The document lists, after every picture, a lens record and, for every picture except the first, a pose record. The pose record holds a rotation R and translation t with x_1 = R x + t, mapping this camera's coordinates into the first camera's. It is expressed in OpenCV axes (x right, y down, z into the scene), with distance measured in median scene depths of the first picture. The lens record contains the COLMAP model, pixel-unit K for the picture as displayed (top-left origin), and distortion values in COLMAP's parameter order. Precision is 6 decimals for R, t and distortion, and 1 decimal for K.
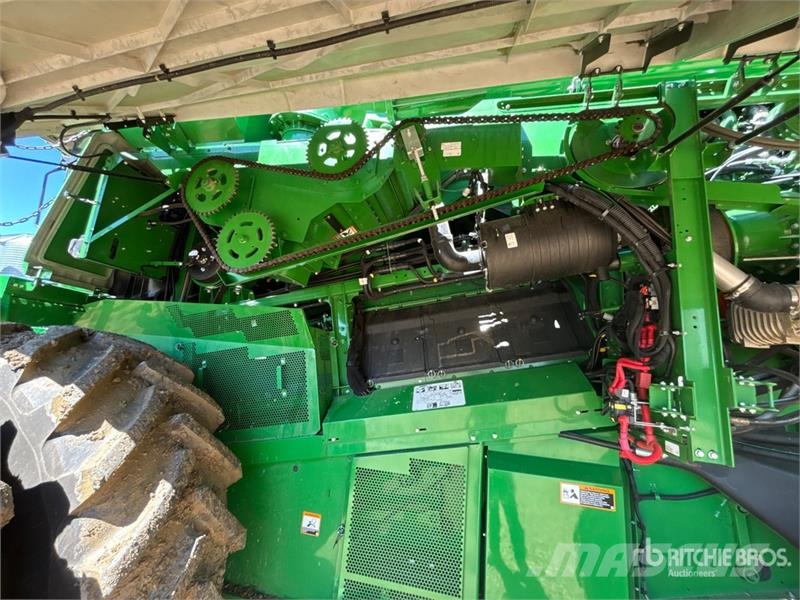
lens RADIAL K [[332.9, 0, 399.1], [0, 332.9, 296.4], [0, 0, 1]] dist [0.011130, 0.000124]
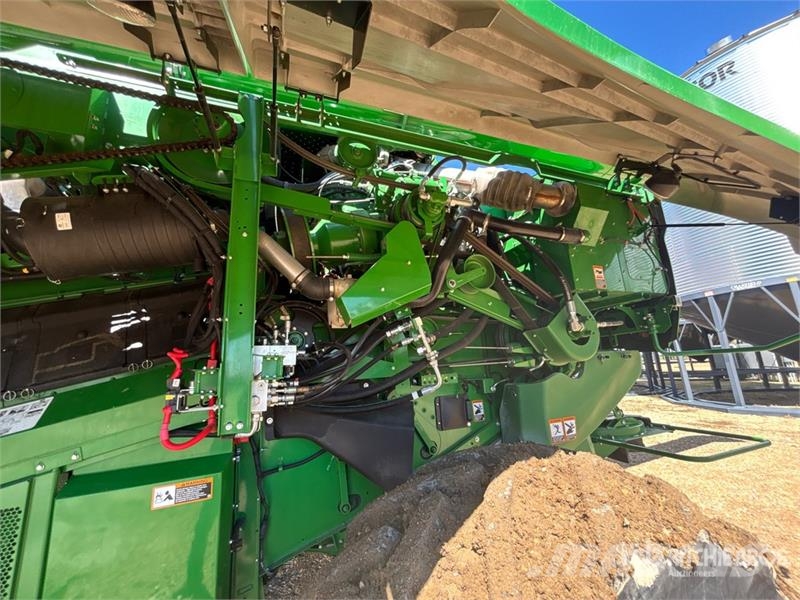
lens RADIAL K [[332.9, 0, 399.1], [0, 332.9, 296.4], [0, 0, 1]] dist [0.011130, 0.000124]
pose [[0.830201, -0.015328, 0.557254, 0.519775], [0.017728, 0.999842, 0.001091, 0.032246], [-0.557183, 0.008973, 0.830341, -0.158076]]
